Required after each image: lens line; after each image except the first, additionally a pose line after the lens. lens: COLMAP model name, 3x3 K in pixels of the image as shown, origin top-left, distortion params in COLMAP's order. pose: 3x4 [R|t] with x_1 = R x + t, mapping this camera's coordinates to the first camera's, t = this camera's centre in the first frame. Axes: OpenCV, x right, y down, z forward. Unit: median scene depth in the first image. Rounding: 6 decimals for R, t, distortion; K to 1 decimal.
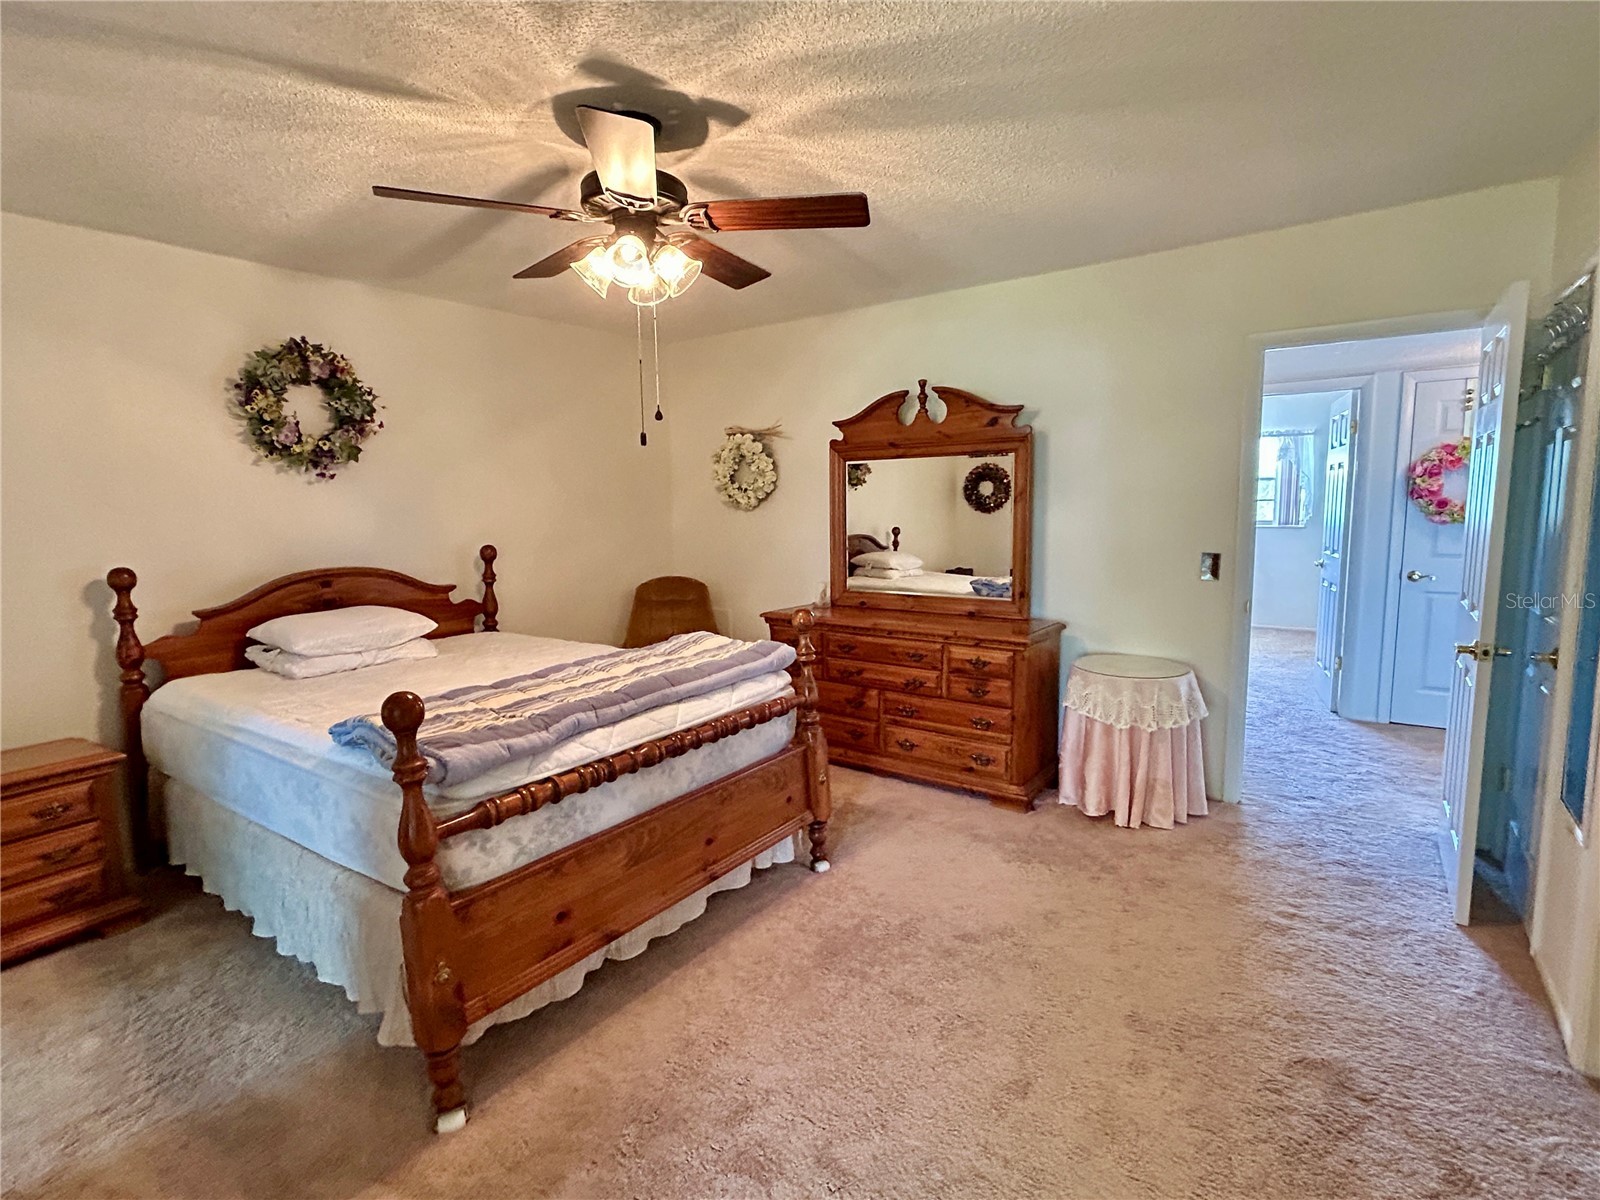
lens RADIAL K [[790.9, 0, 797.4], [0, 790.9, 600.4], [0, 0, 1]] dist [0.003905, -0.000157]
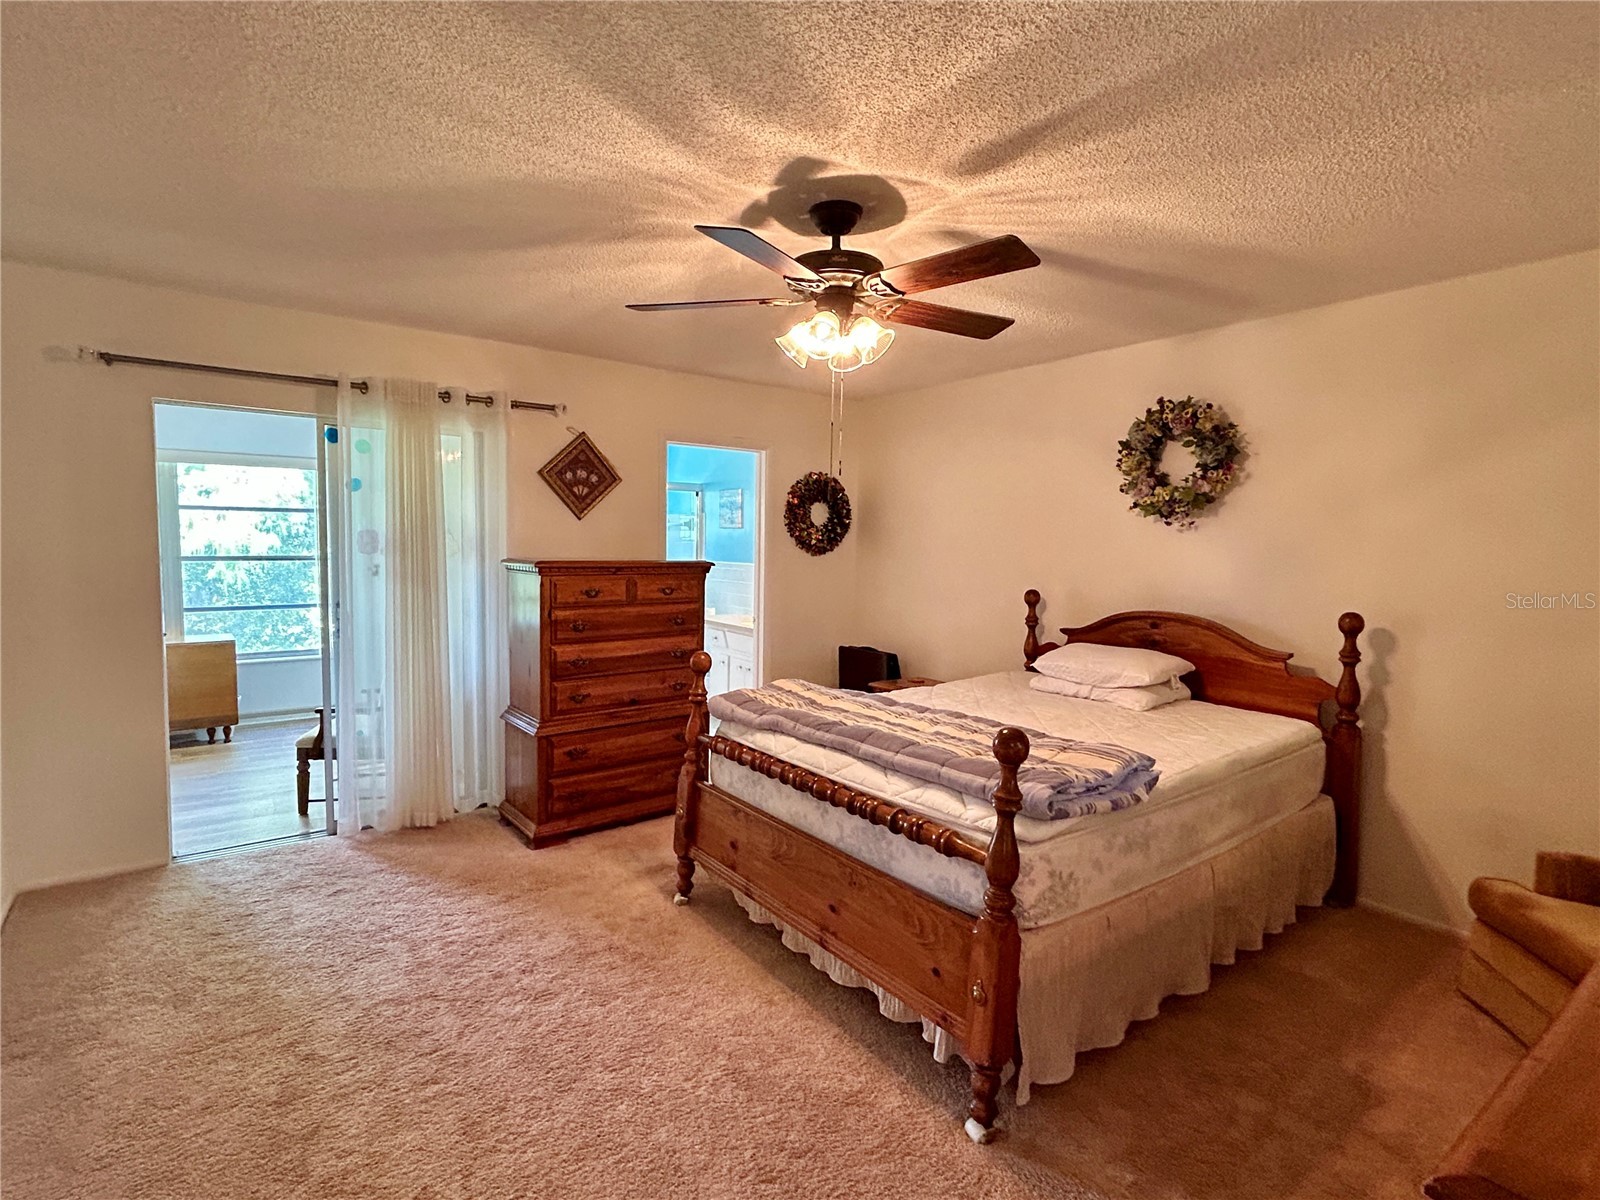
lens RADIAL K [[790.9, 0, 796.0], [0, 790.9, 599.8], [0, 0, 1]] dist [0.003905, -0.000157]
pose [[-0.309691, 0.082223, -0.947275, 0.664523], [-0.129439, 0.983334, 0.127670, -0.151953], [0.941986, 0.162152, -0.293887, 1.009705]]
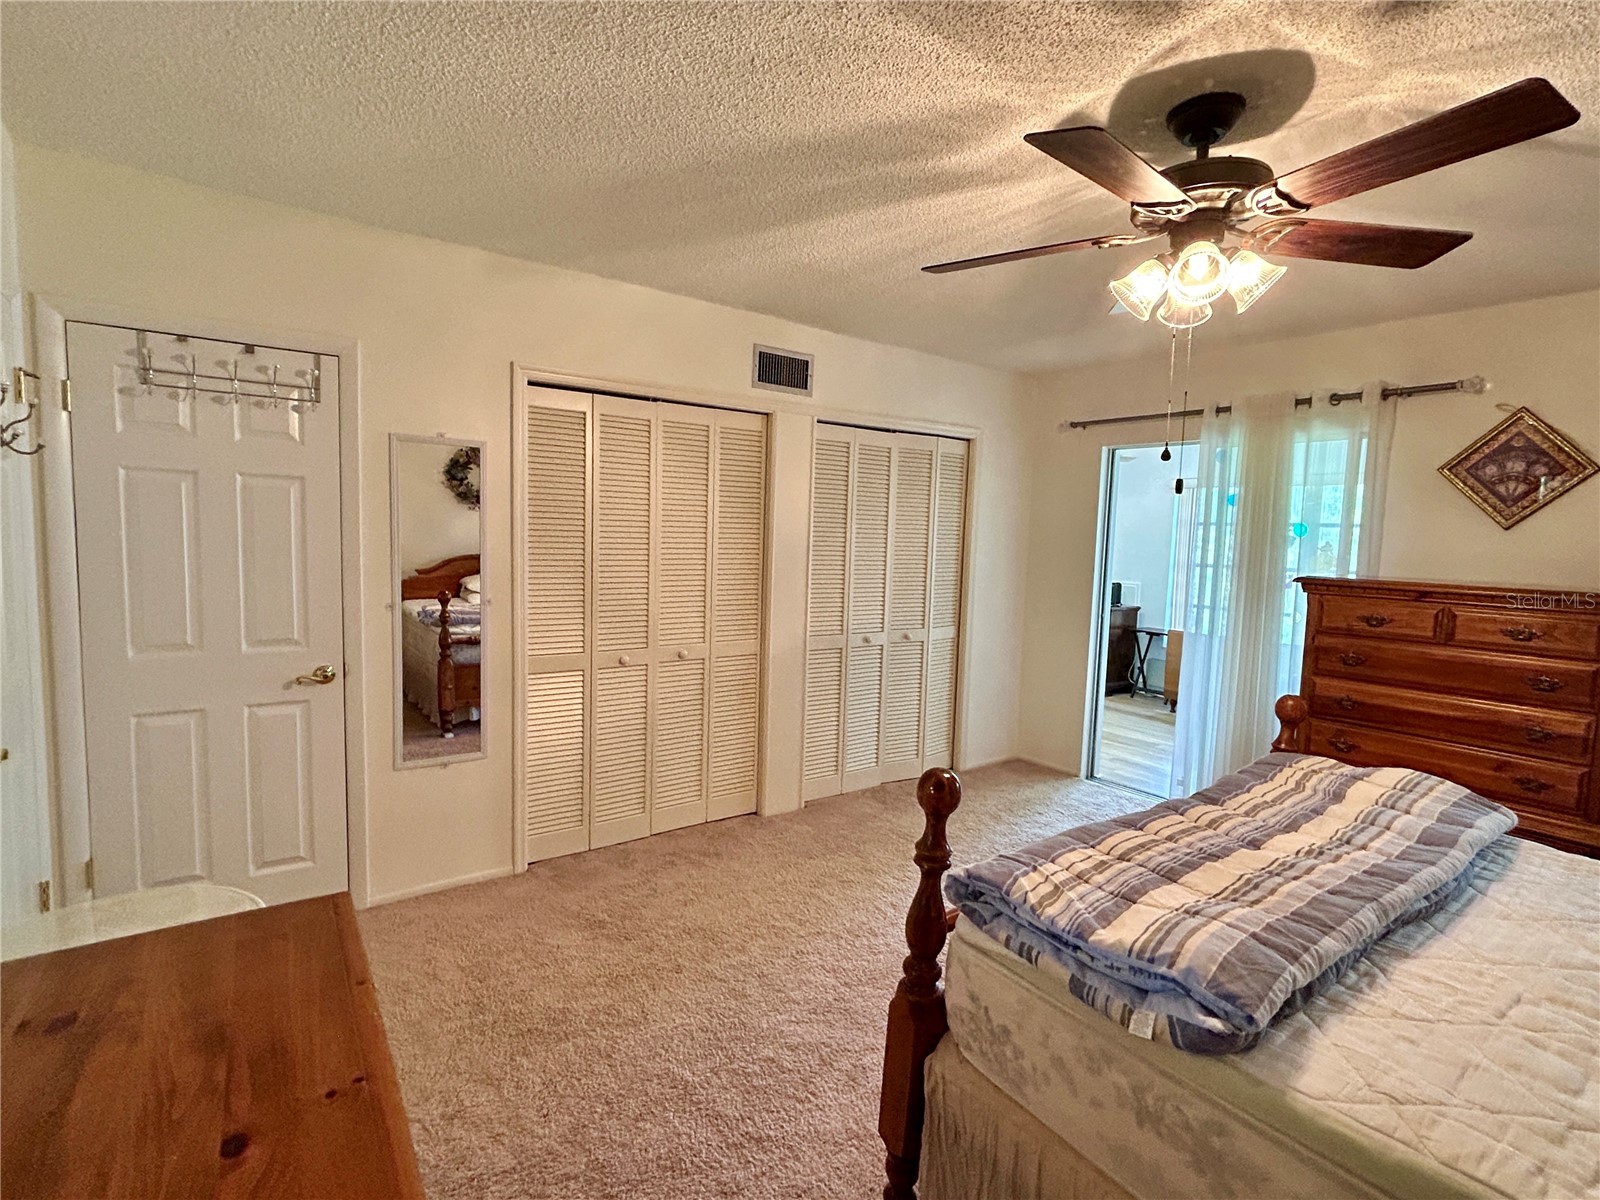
lens RADIAL K [[790.9, 0, 792.7], [0, 790.9, 598.9], [0, 0, 1]] dist [0.003905, -0.000157]
pose [[-0.947010, -0.039215, 0.318800, -0.061661], [0.026628, 0.979518, 0.199588, -0.206333], [-0.320097, 0.197501, -0.926569, 1.494611]]
